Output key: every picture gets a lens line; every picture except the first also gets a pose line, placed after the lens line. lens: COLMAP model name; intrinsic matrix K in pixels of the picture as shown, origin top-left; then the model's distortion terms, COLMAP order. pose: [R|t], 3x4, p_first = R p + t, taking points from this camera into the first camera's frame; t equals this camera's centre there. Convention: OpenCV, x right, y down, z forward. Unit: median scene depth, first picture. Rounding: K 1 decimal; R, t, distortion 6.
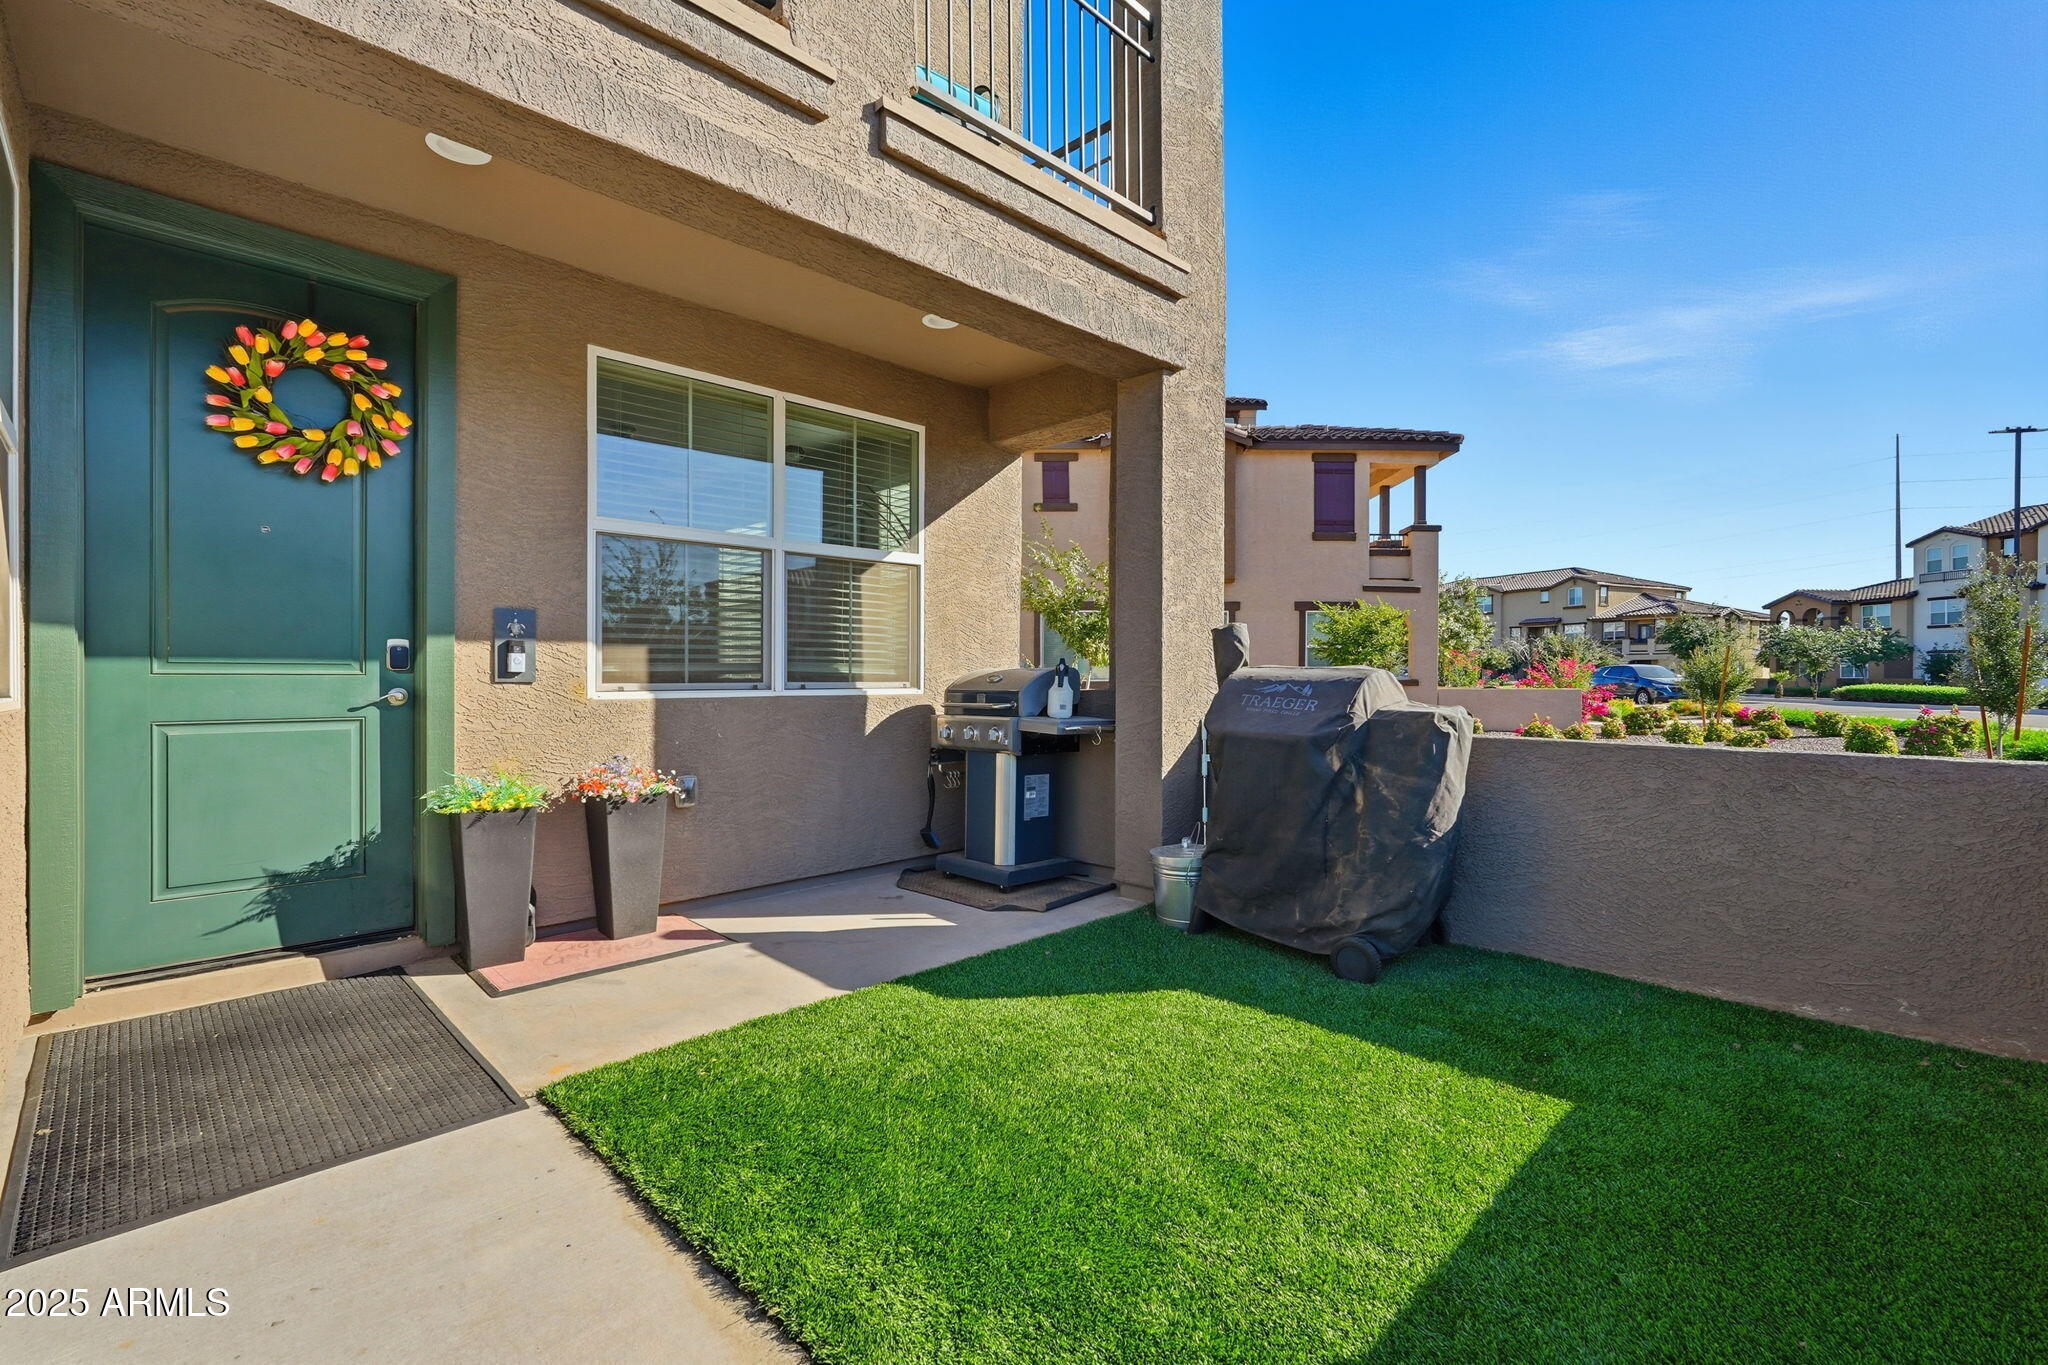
lens RADIAL K [[894.0, 0, 1014.4], [0, 894.0, 675.9], [0, 0, 1]] dist [-0.011922, 0.003798]
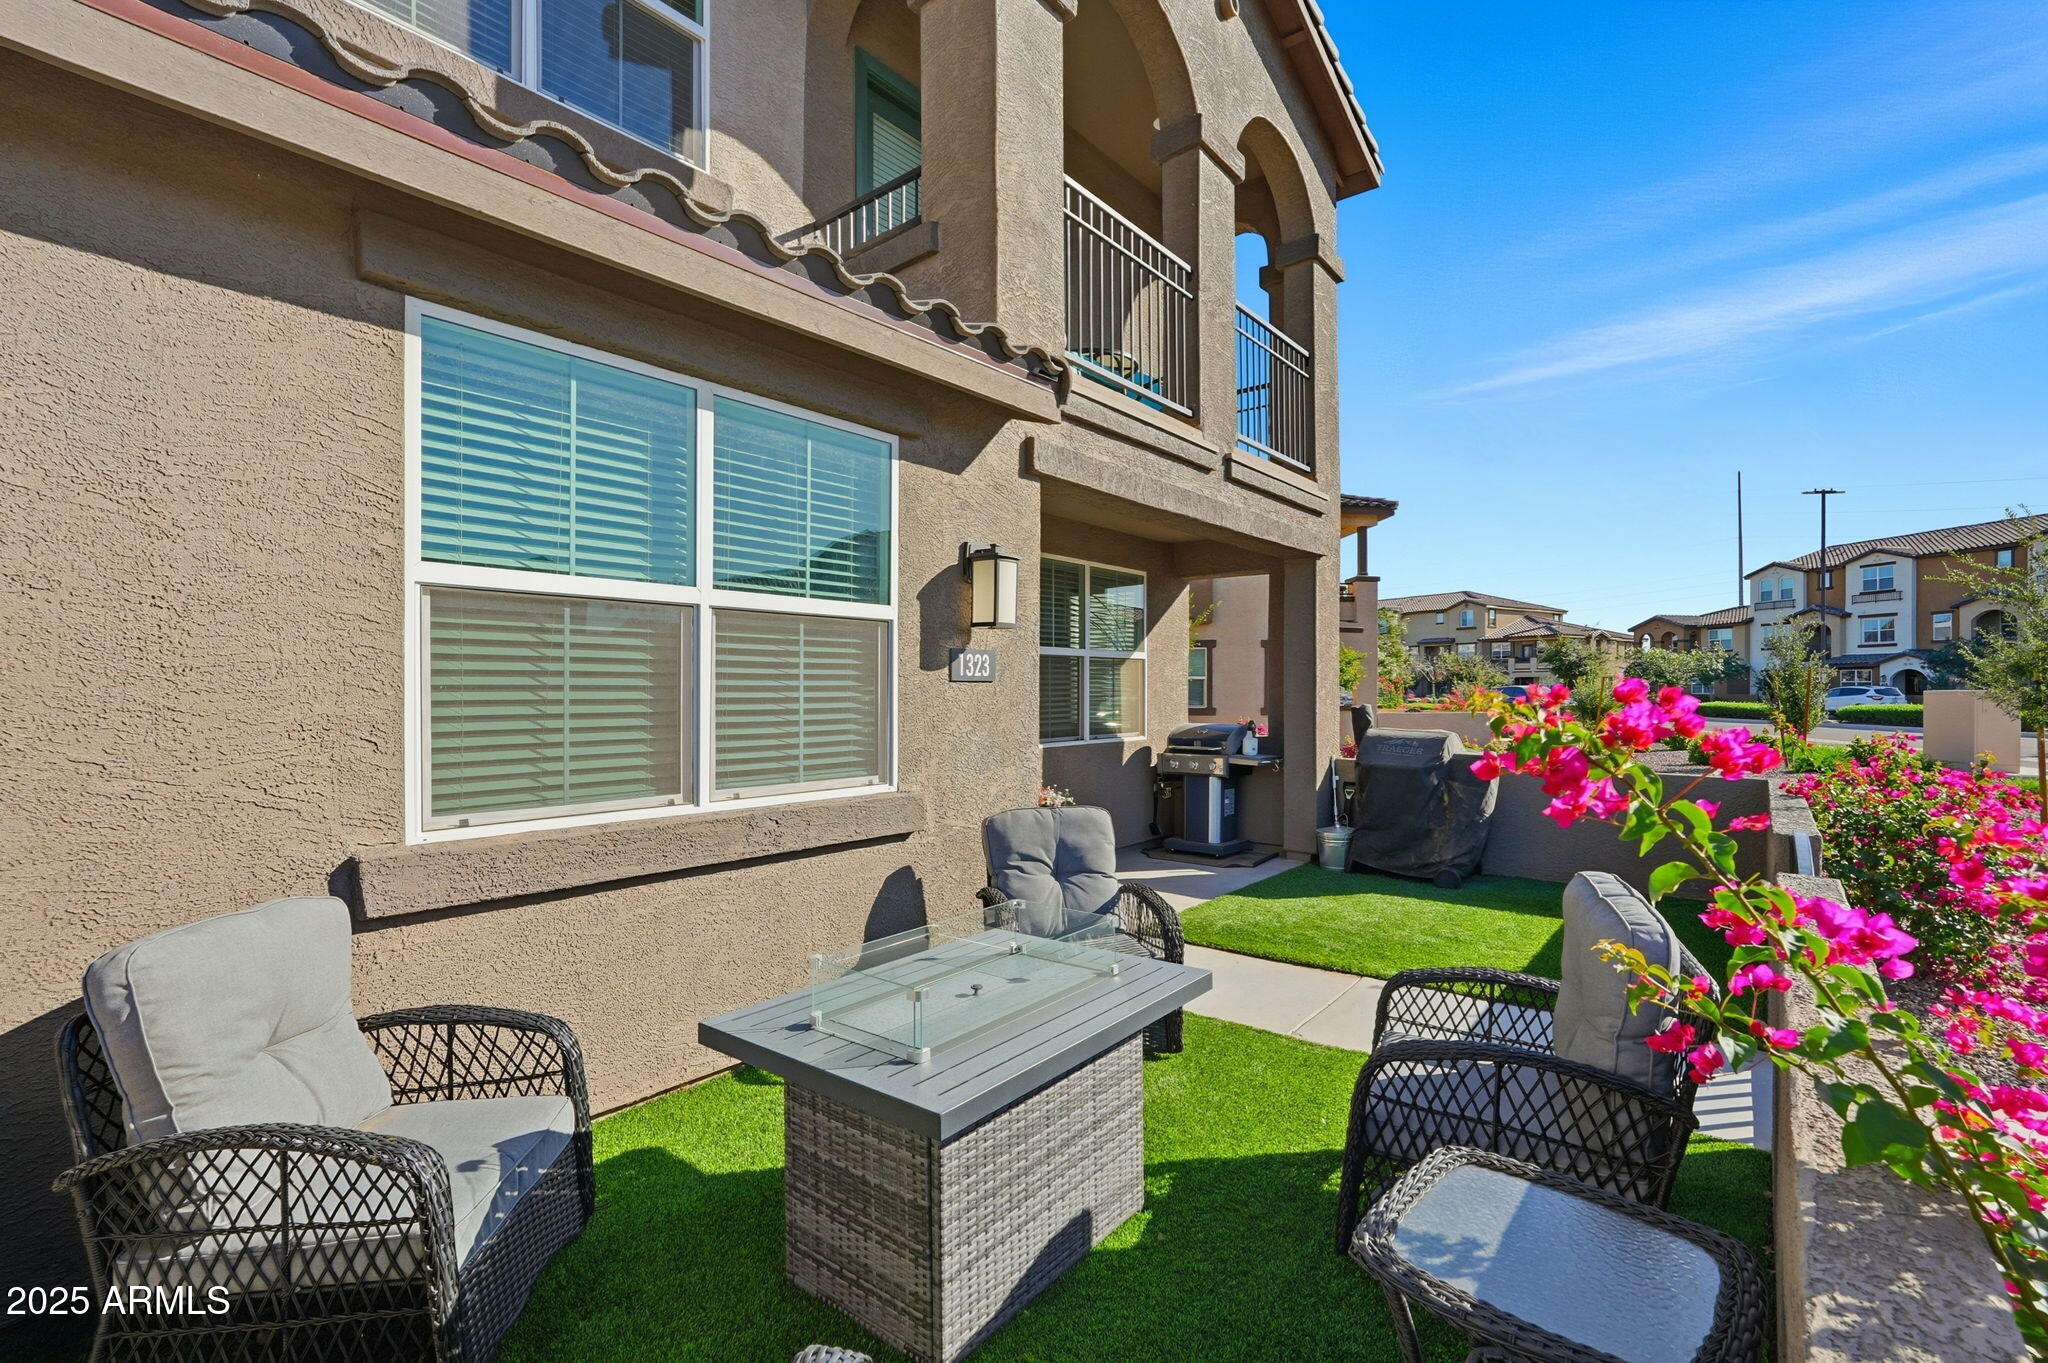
lens RADIAL K [[894.0, 0, 1022.9], [0, 894.0, 686.4], [0, 0, 1]] dist [-0.011922, 0.003798]
pose [[0.994665, -0.002561, 0.103125, -0.583834], [0.003087, 0.999983, -0.004934, -0.081367], [-0.103110, 0.005226, 0.994656, -0.678884]]
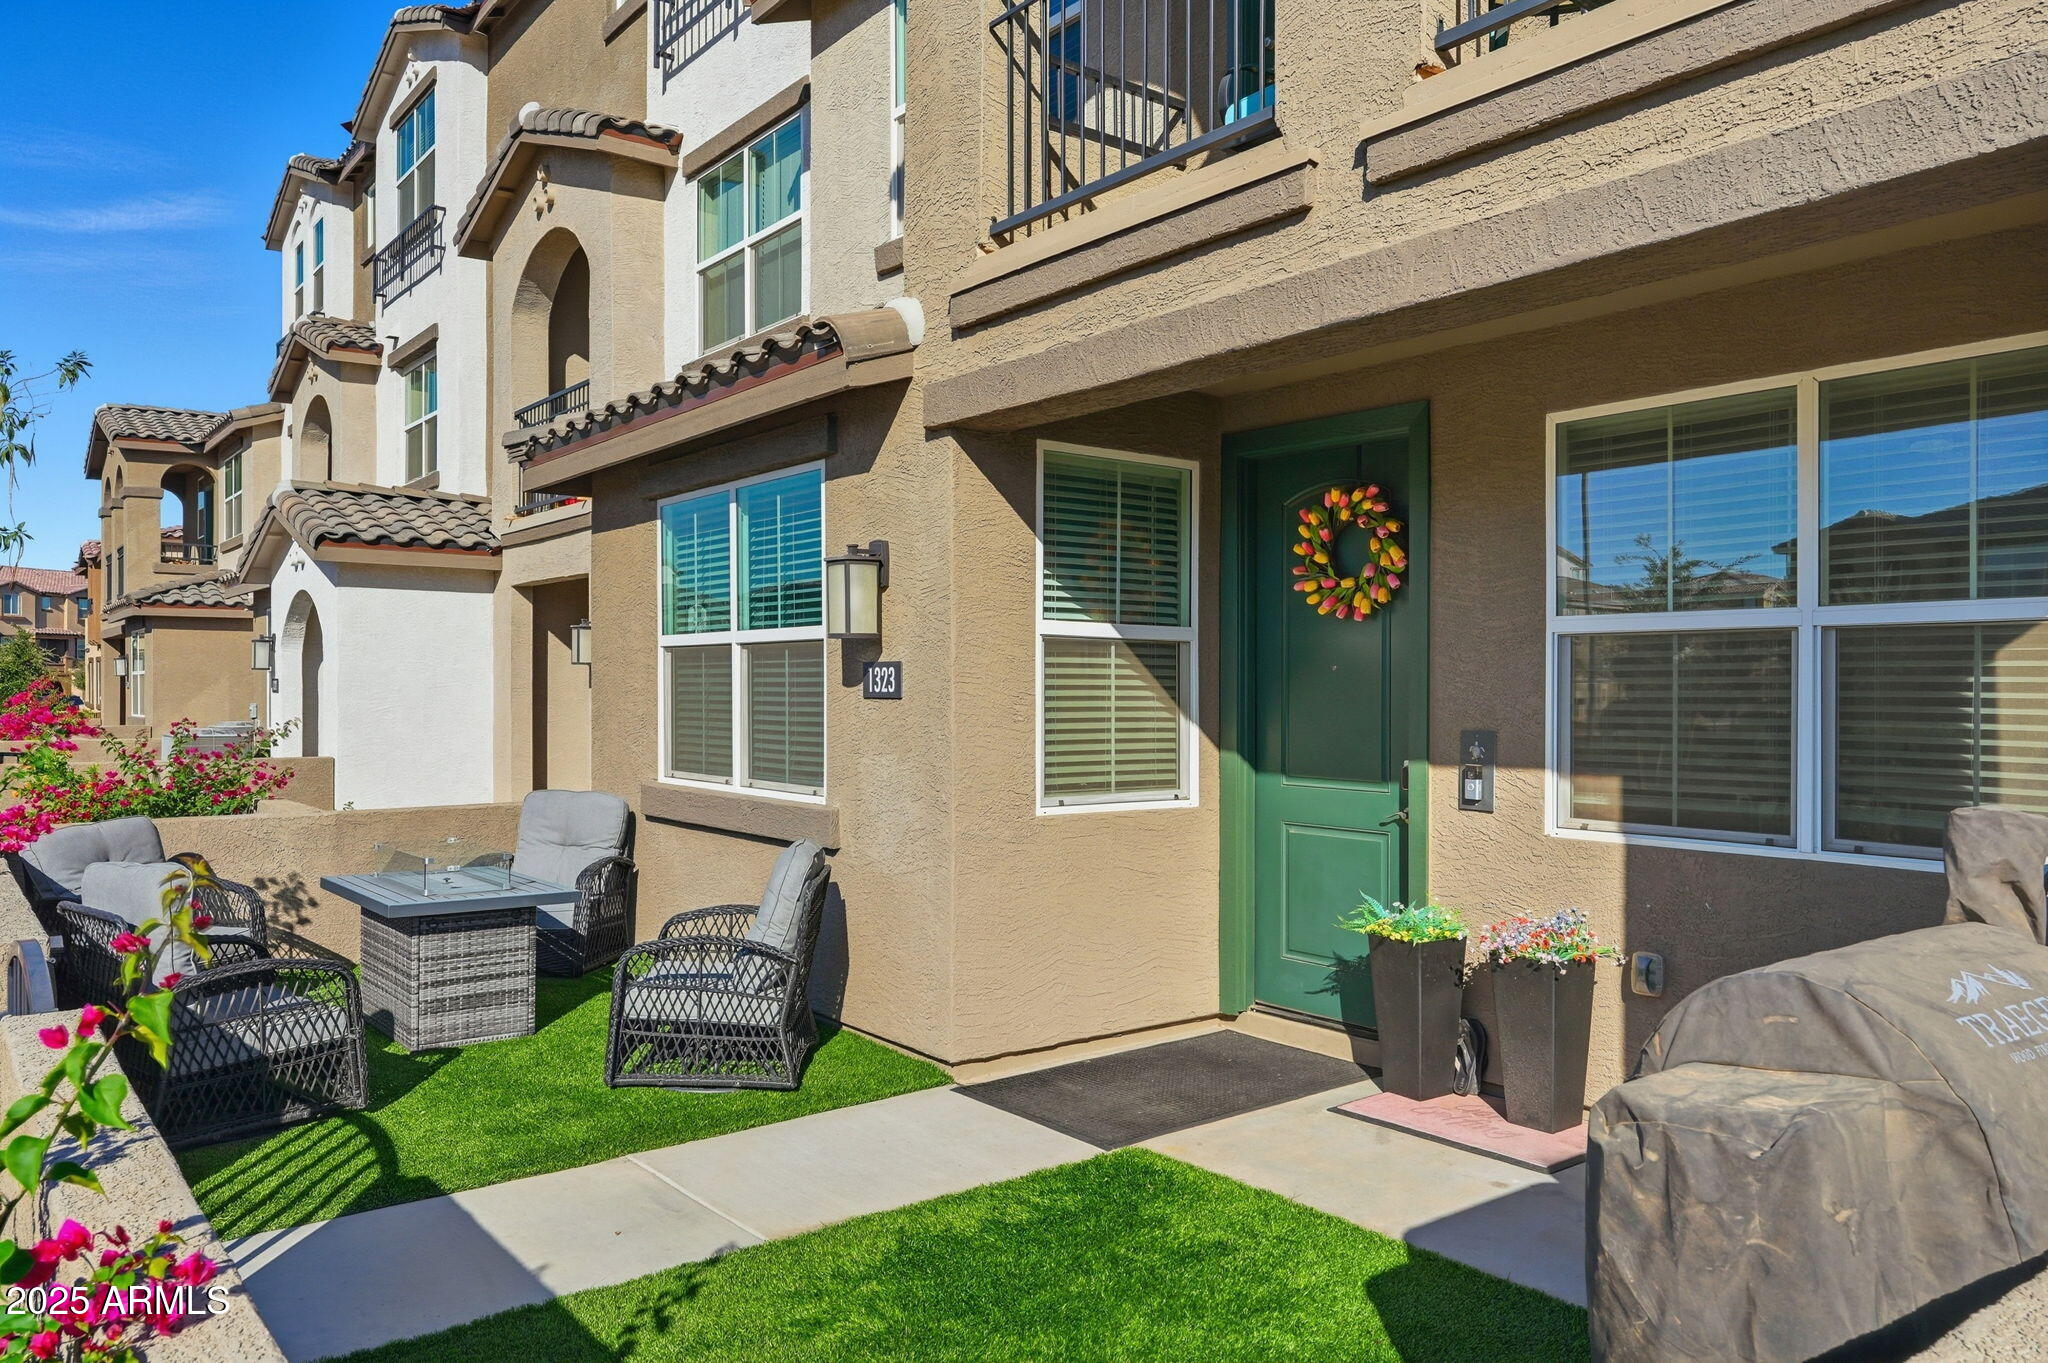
lens RADIAL K [[1473.6, 0, 1043.5], [0, 1473.6, 679.3], [0, 0, 1]] dist [0.007798, 0.001659]
pose [[-0.112552, -0.003407, -0.993640, 0.863013], [-0.000157, 0.999994, -0.003411, -0.105375], [0.993646, -0.000228, -0.112552, 0.616986]]
